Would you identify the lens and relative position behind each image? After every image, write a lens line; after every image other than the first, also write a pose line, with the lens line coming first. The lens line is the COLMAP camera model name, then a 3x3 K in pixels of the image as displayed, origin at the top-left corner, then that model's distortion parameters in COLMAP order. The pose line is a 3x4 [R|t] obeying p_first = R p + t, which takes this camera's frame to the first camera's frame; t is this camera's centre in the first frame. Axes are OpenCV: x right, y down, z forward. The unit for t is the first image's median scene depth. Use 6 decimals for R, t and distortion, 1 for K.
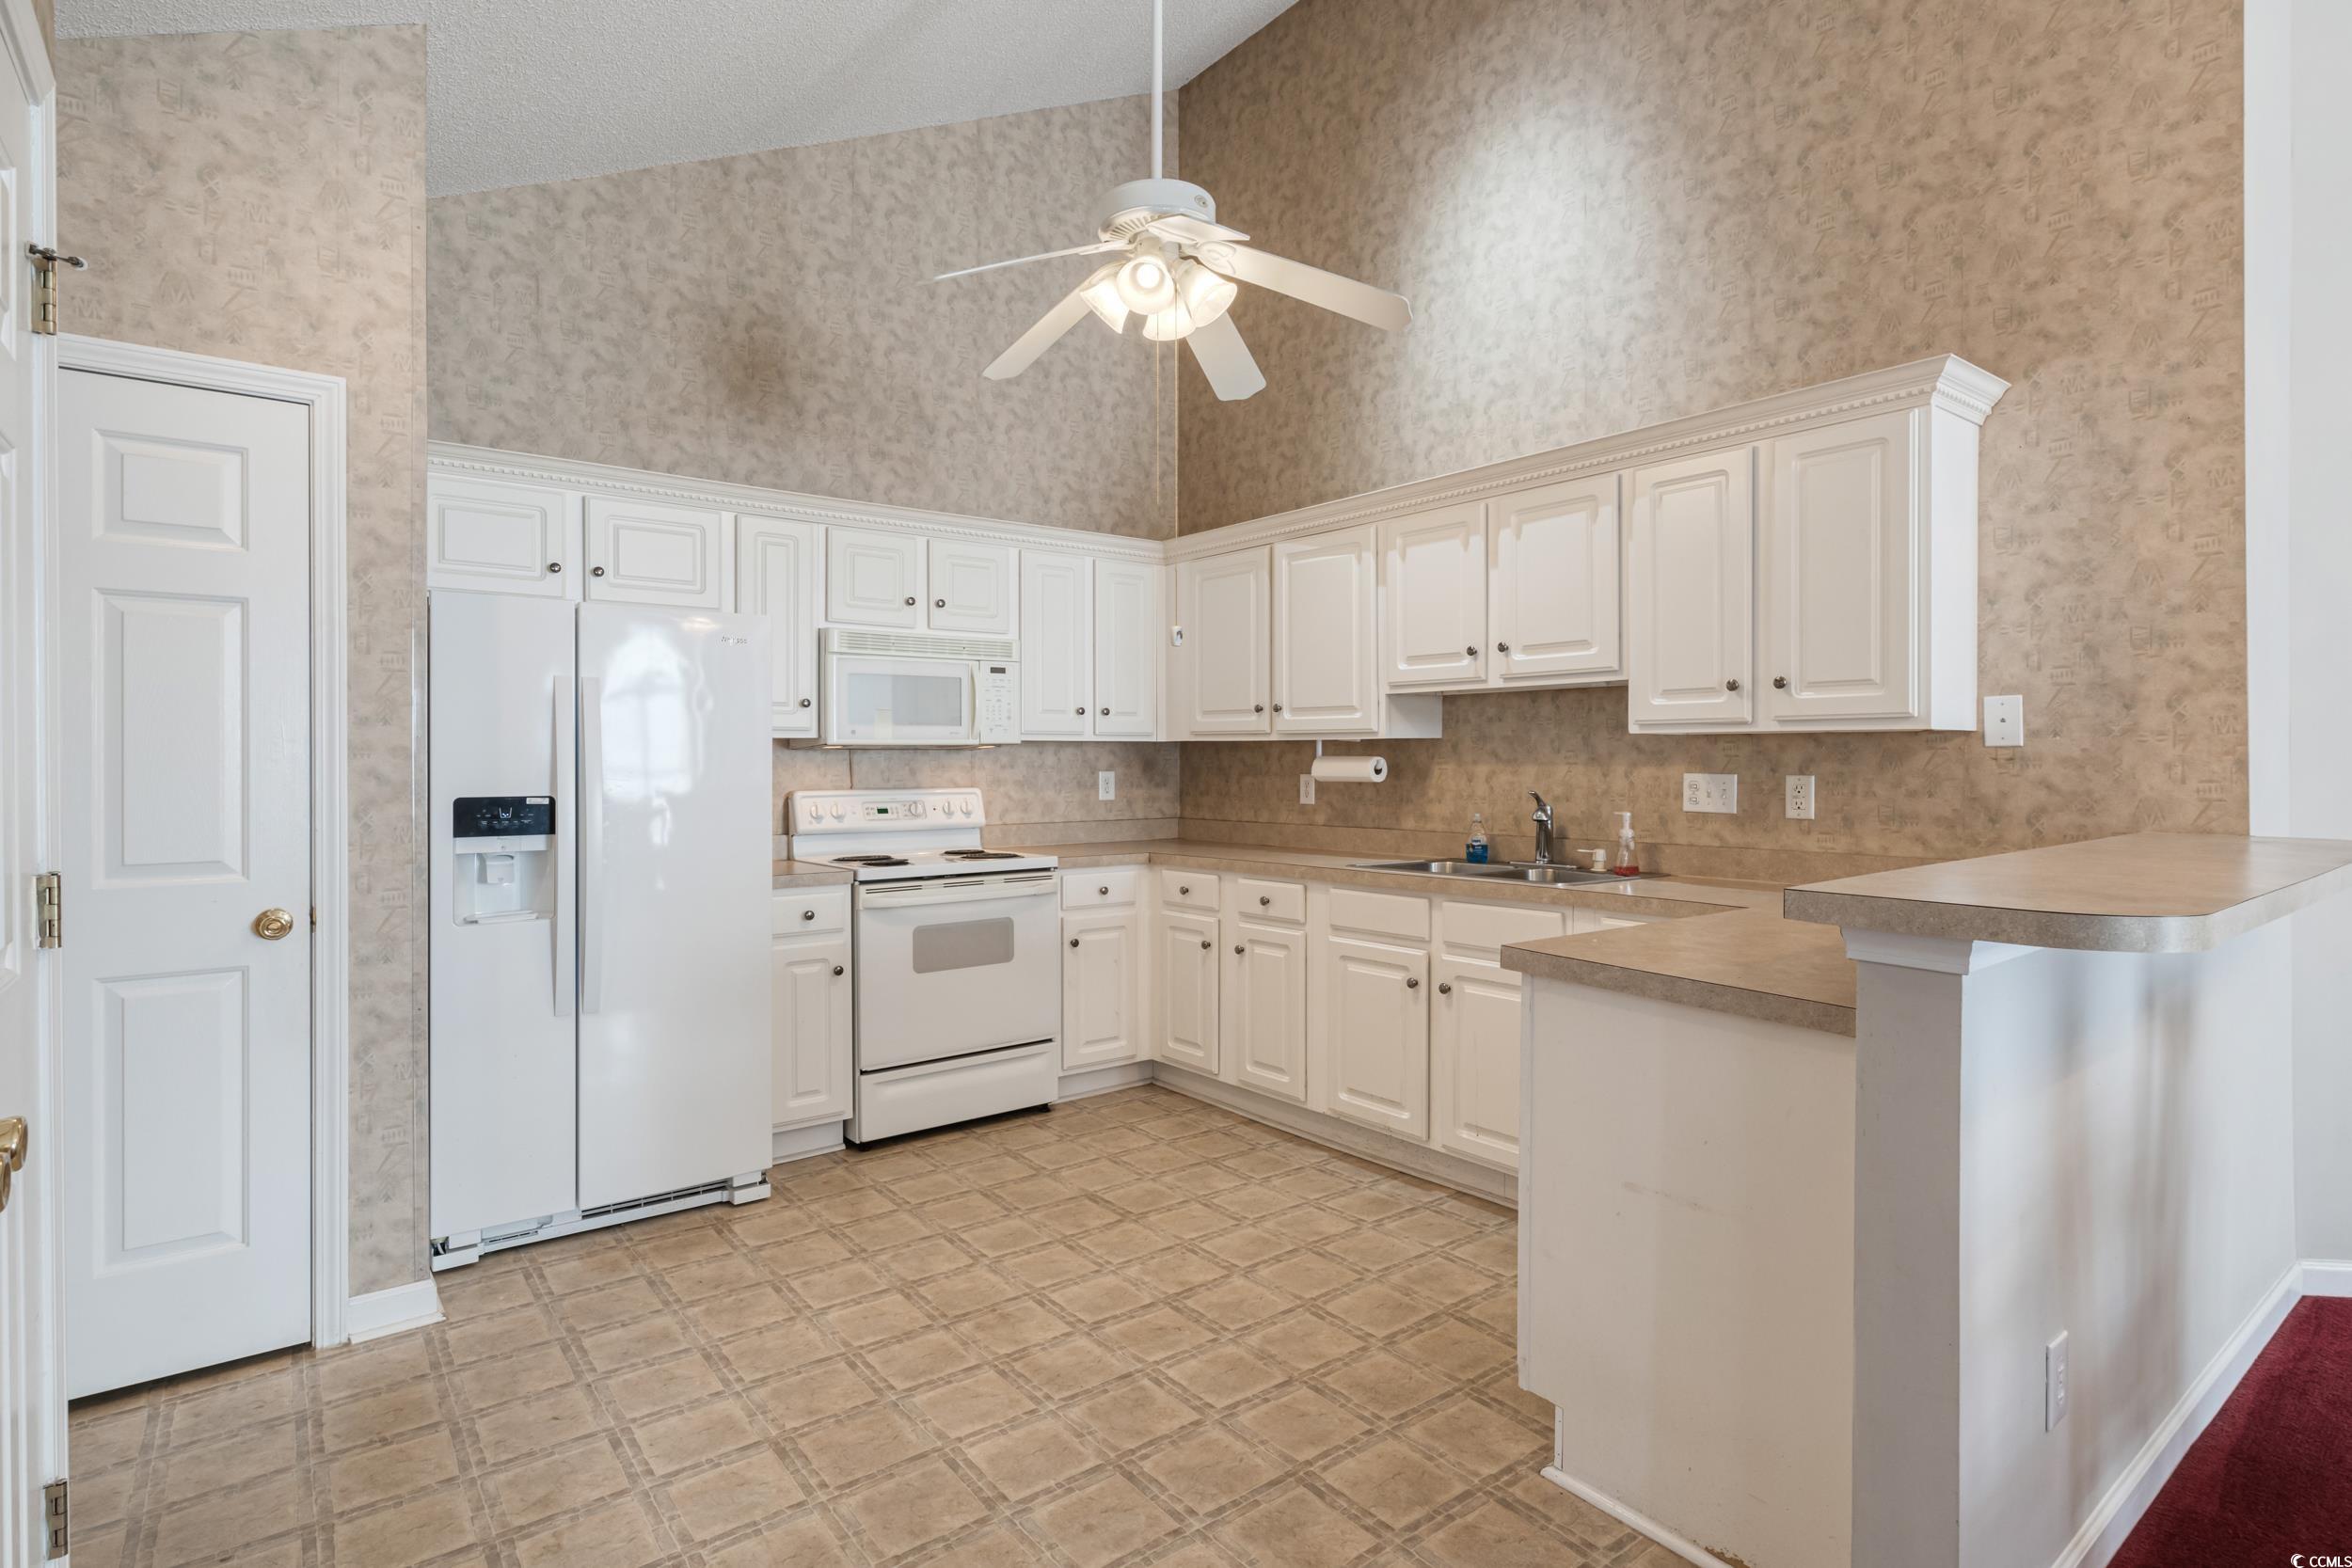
lens RADIAL K [[1169.8, 0, 1192.0], [0, 1169.8, 760.4], [0, 0, 1]] dist [-0.005526, 0.001859]
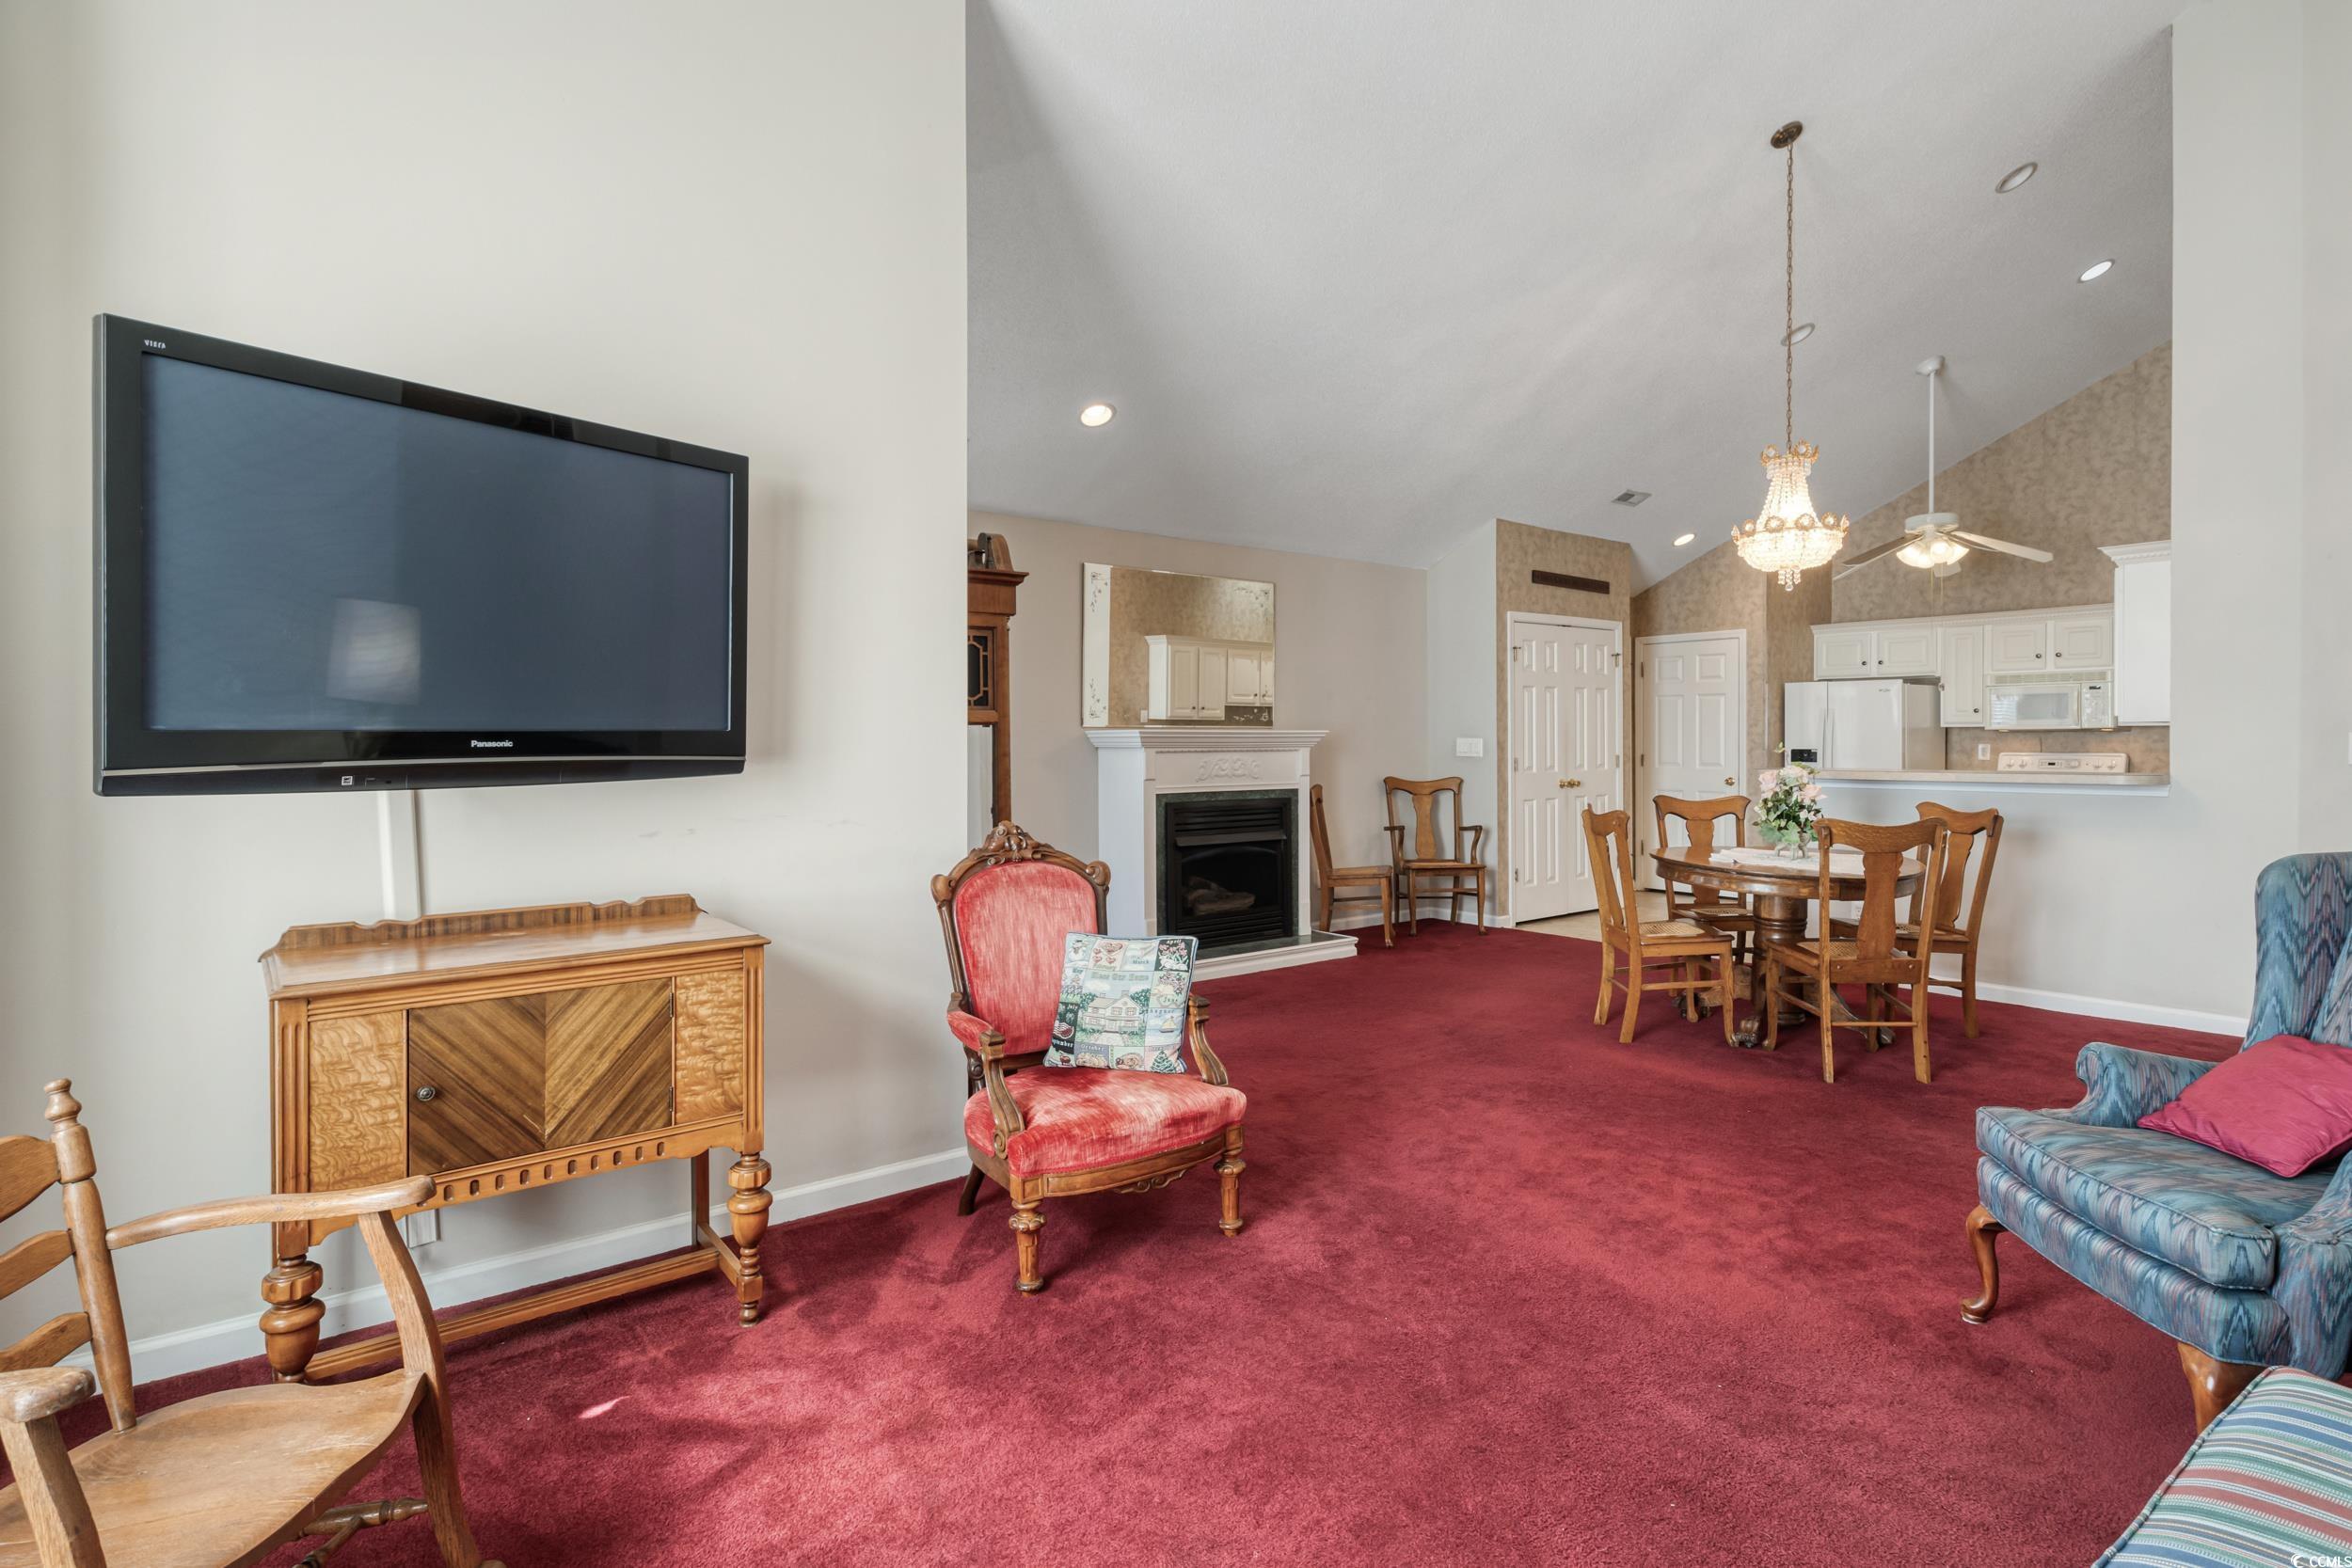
lens RADIAL K [[1169.8, 0, 1180.5], [0, 1169.8, 746.8], [0, 0, 1]] dist [-0.005526, 0.001859]
pose [[-0.013957, 0.009299, -0.999859, 1.870729], [-0.002391, 0.999954, 0.009333, 0.001123], [0.999900, 0.002521, -0.013934, -0.440262]]
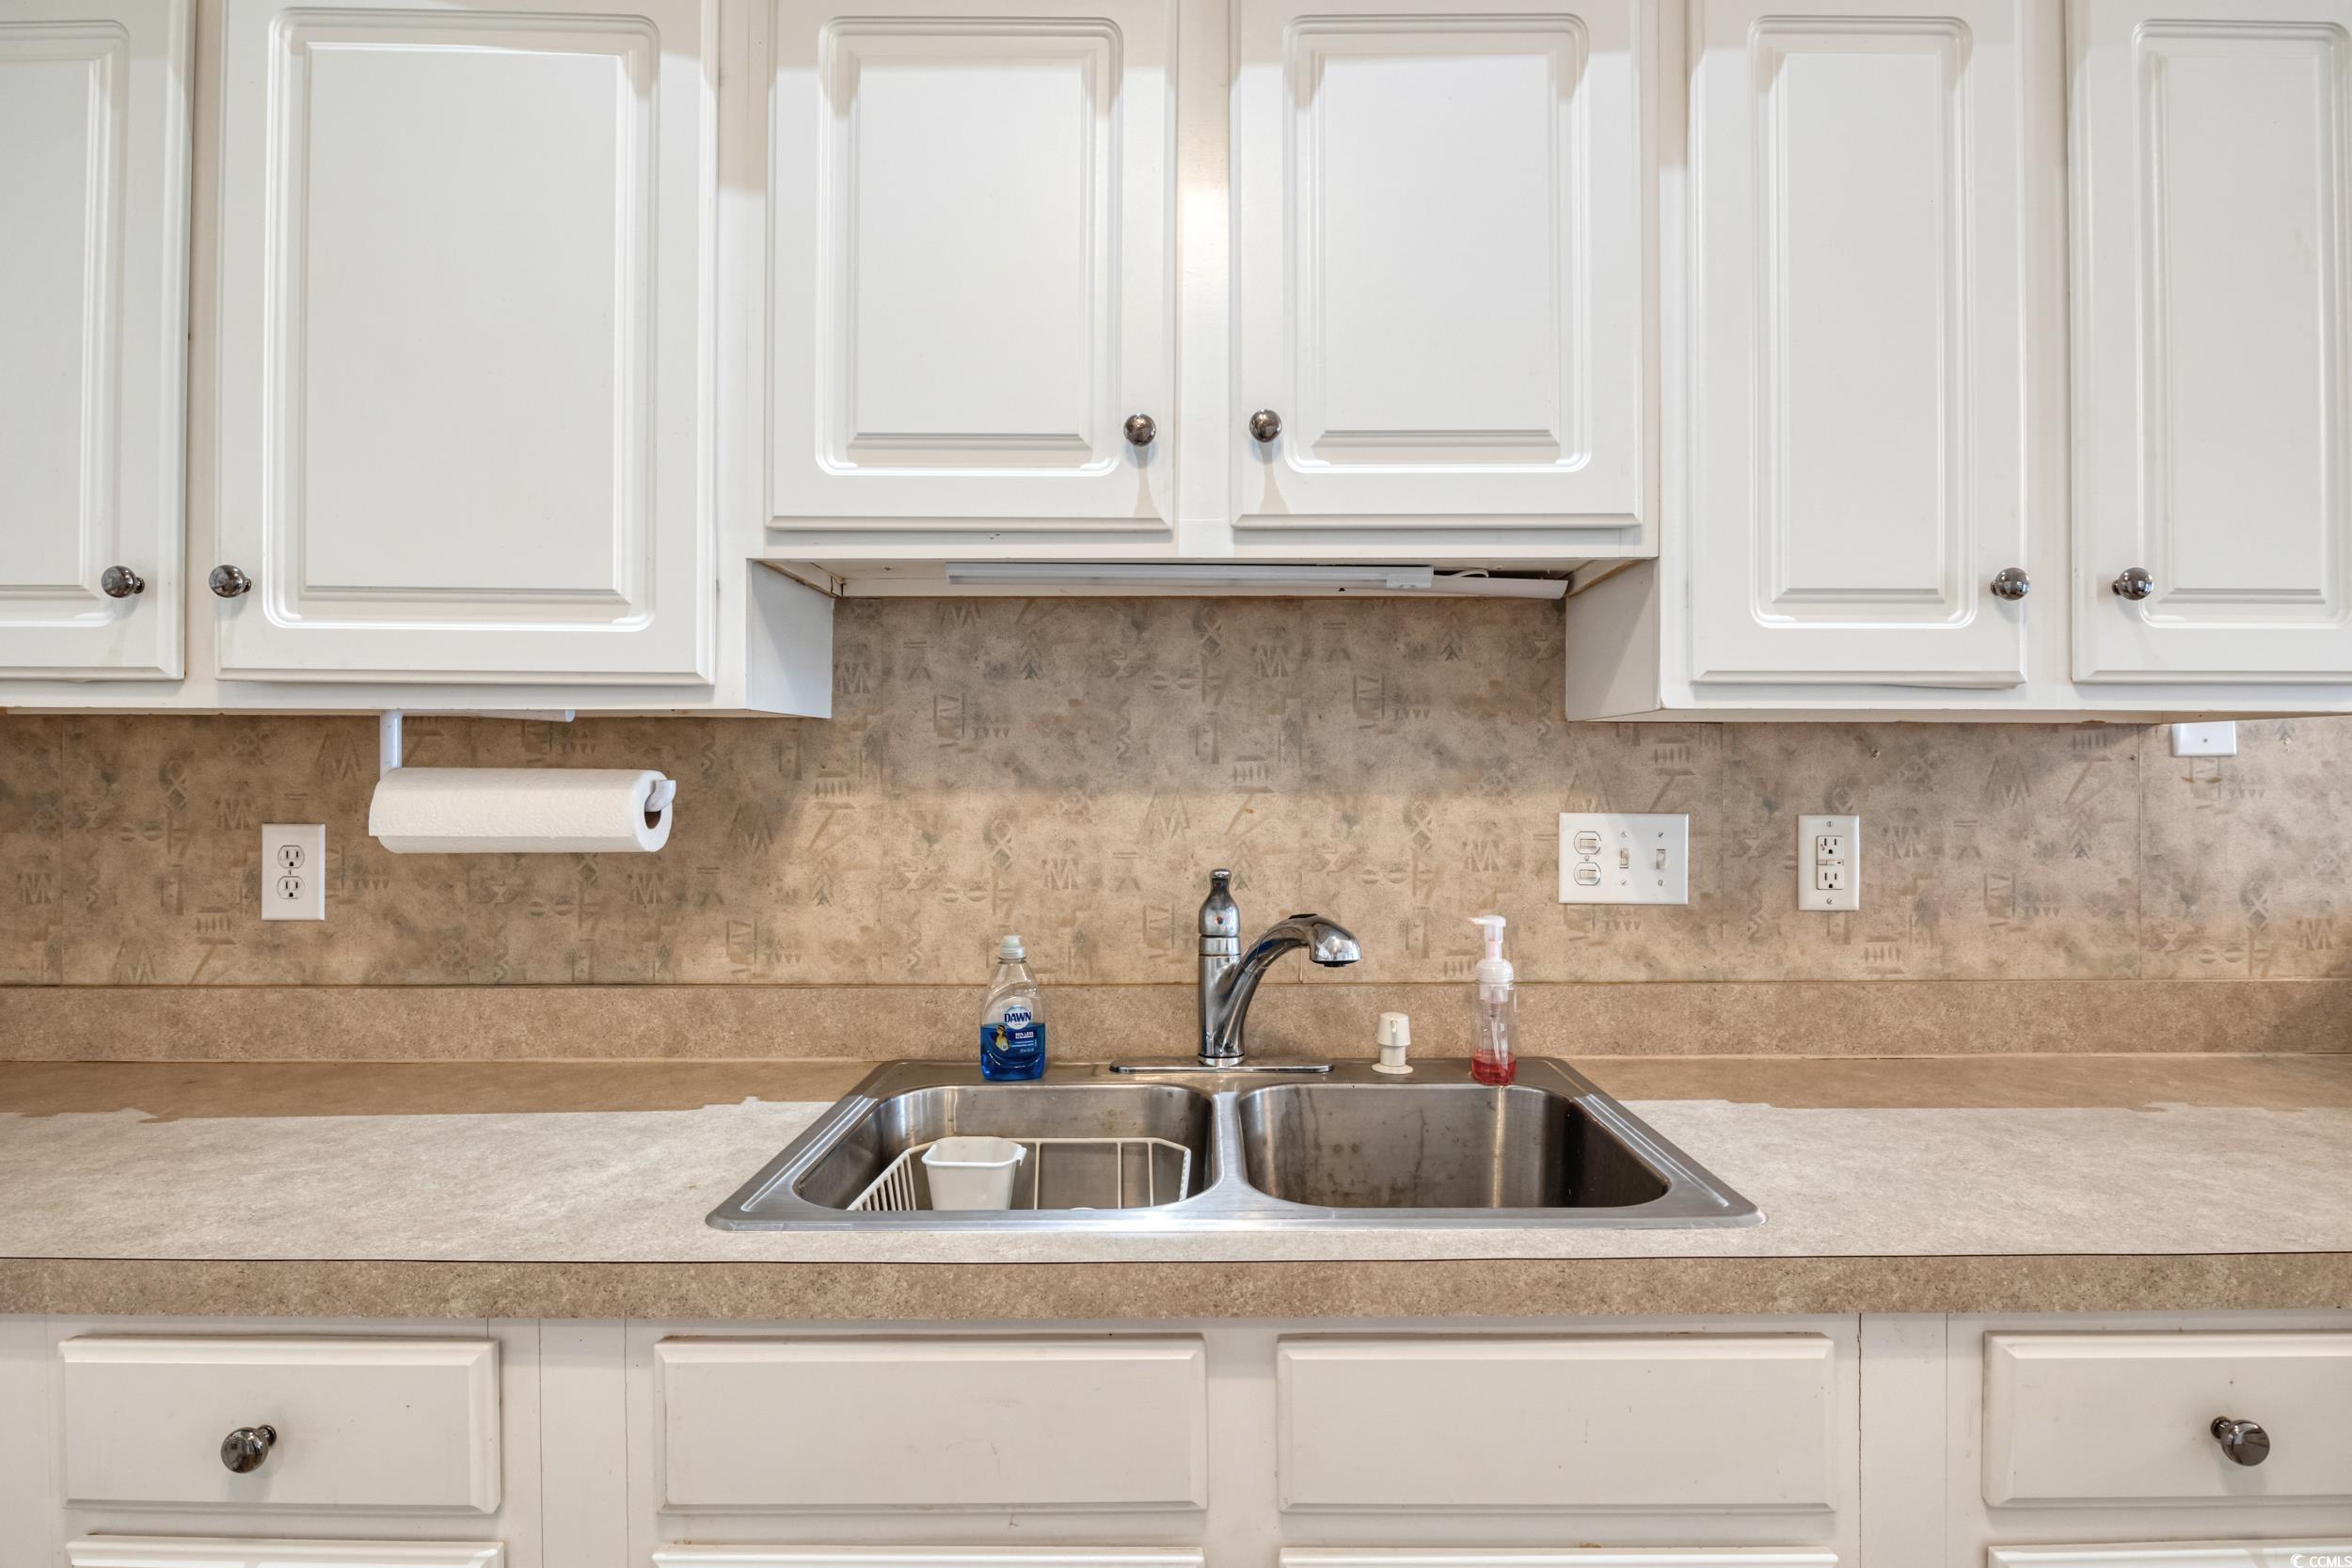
lens RADIAL K [[1169.8, 0, 1177.9], [0, 1169.8, 776.1], [0, 0, 1]] dist [-0.005526, 0.001859]
pose [[0.623970, 0.001187, 0.781447, 0.002308], [-0.000767, 0.999999, -0.000907, -0.001569], [-0.781448, -0.000033, 0.623970, 0.749070]]
